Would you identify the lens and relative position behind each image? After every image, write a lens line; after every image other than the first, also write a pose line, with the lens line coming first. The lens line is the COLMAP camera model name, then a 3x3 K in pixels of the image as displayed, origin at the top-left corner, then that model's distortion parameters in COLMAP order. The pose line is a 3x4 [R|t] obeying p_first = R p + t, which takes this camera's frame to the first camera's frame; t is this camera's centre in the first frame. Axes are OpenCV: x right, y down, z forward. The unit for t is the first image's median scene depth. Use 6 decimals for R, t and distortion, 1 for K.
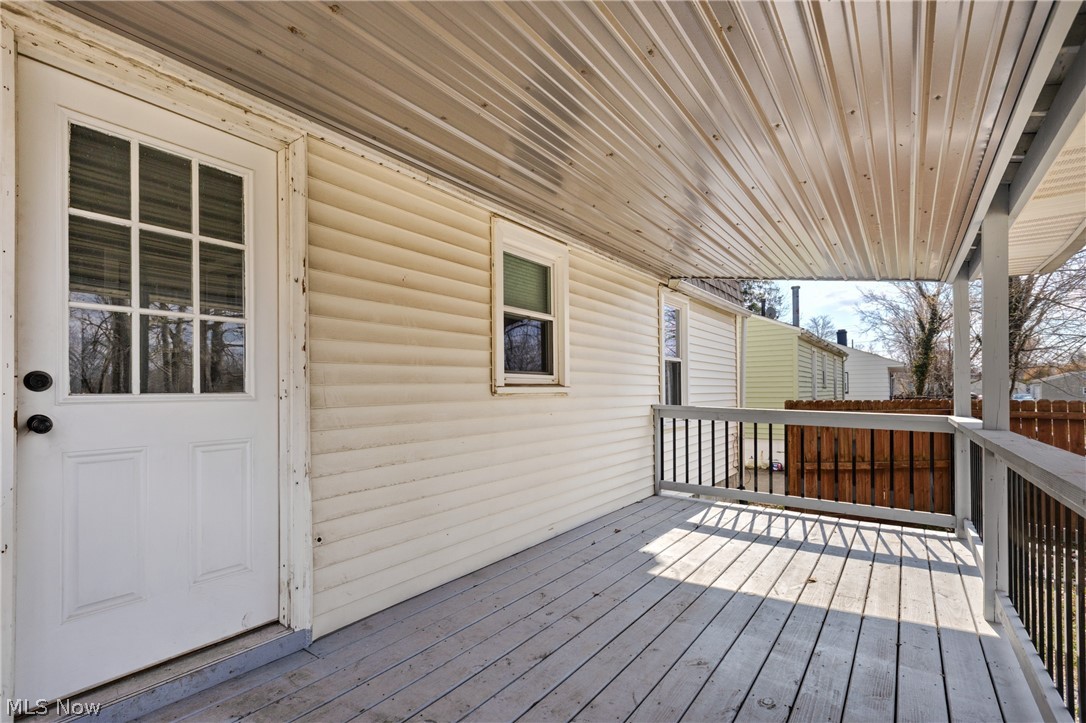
lens RADIAL K [[485.9, 0, 544.9], [0, 485.9, 396.1], [0, 0, 1]] dist [-0.000984, -0.000306]
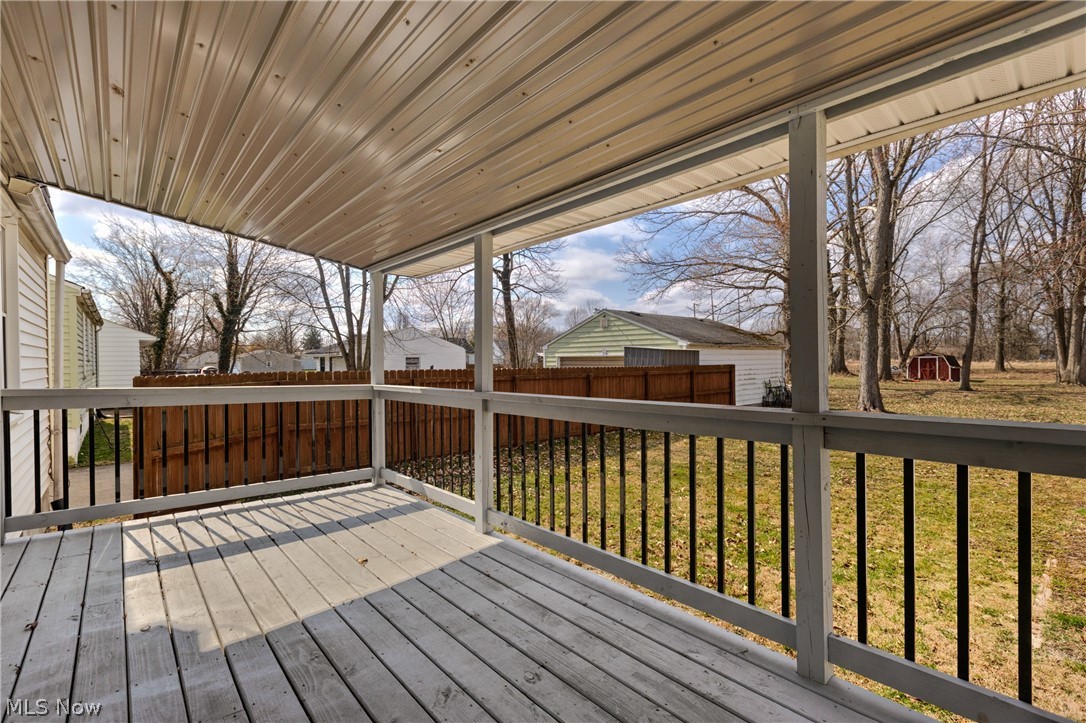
lens RADIAL K [[516.4, 0, 543.0], [0, 516.4, 361.5], [0, 0, 1]] dist [0.001369, 0.000215]
pose [[0.240244, 0.002957, 0.970708, -0.196595], [0.025658, 0.999627, -0.009396, 0.026689], [-0.970373, 0.027163, 0.240079, 0.318257]]
